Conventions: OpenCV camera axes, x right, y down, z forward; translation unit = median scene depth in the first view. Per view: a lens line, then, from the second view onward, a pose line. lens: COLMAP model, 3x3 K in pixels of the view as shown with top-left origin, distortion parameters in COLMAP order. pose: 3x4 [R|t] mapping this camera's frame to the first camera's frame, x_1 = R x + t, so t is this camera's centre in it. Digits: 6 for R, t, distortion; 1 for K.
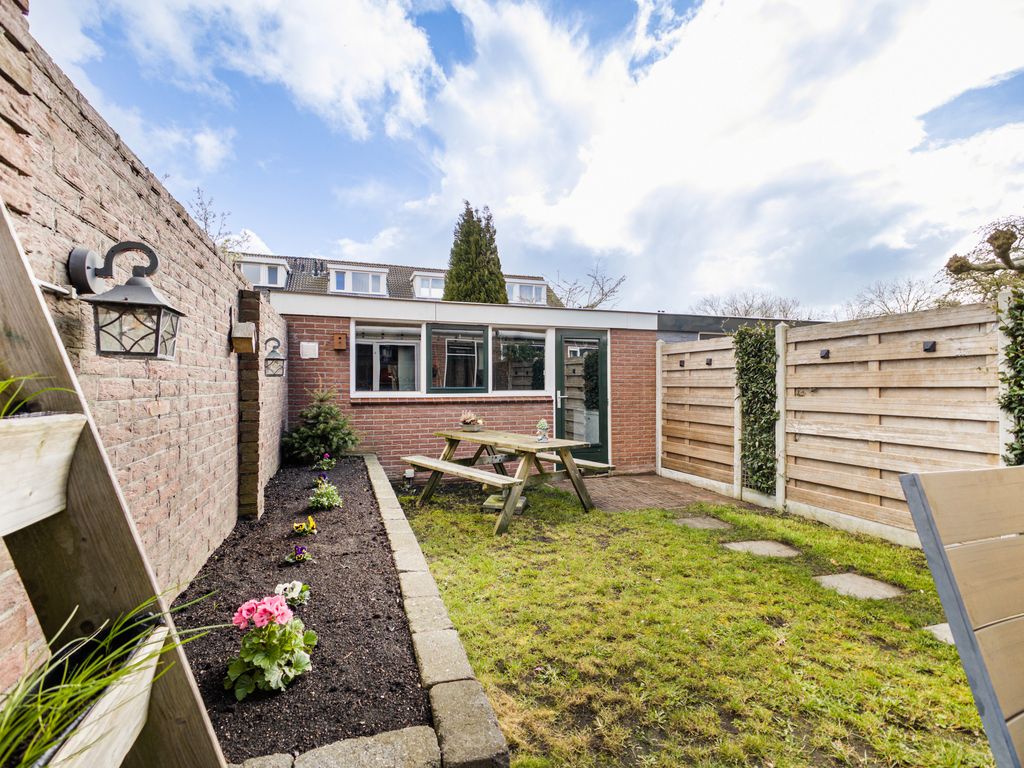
lens RADIAL K [[493.0, 0, 512.1], [0, 493.0, 382.5], [0, 0, 1]] dist [0.005540, 0.000252]
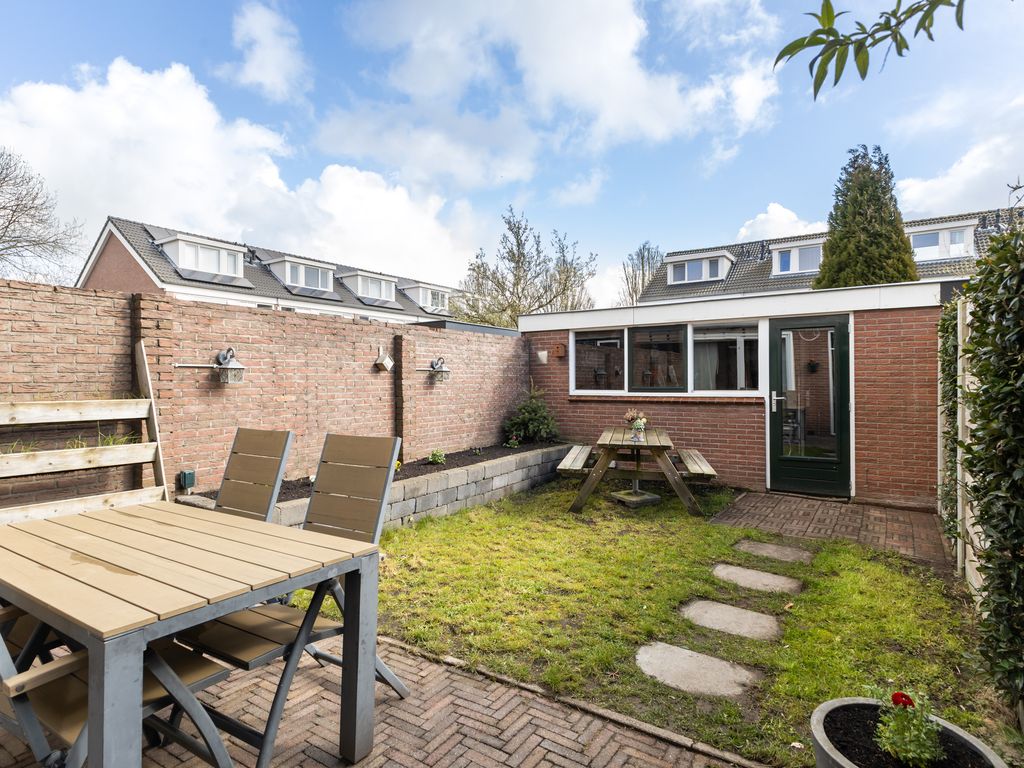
lens RADIAL K [[567.7, 0, 509.7], [0, 567.7, 382.2], [0, 0, 1]] dist [0.004868, 0.000079]
pose [[0.591793, -0.001758, -0.806088, 0.648479], [0.009534, 0.999943, 0.004819, -0.009018], [0.806033, -0.010537, 0.591776, 0.045652]]
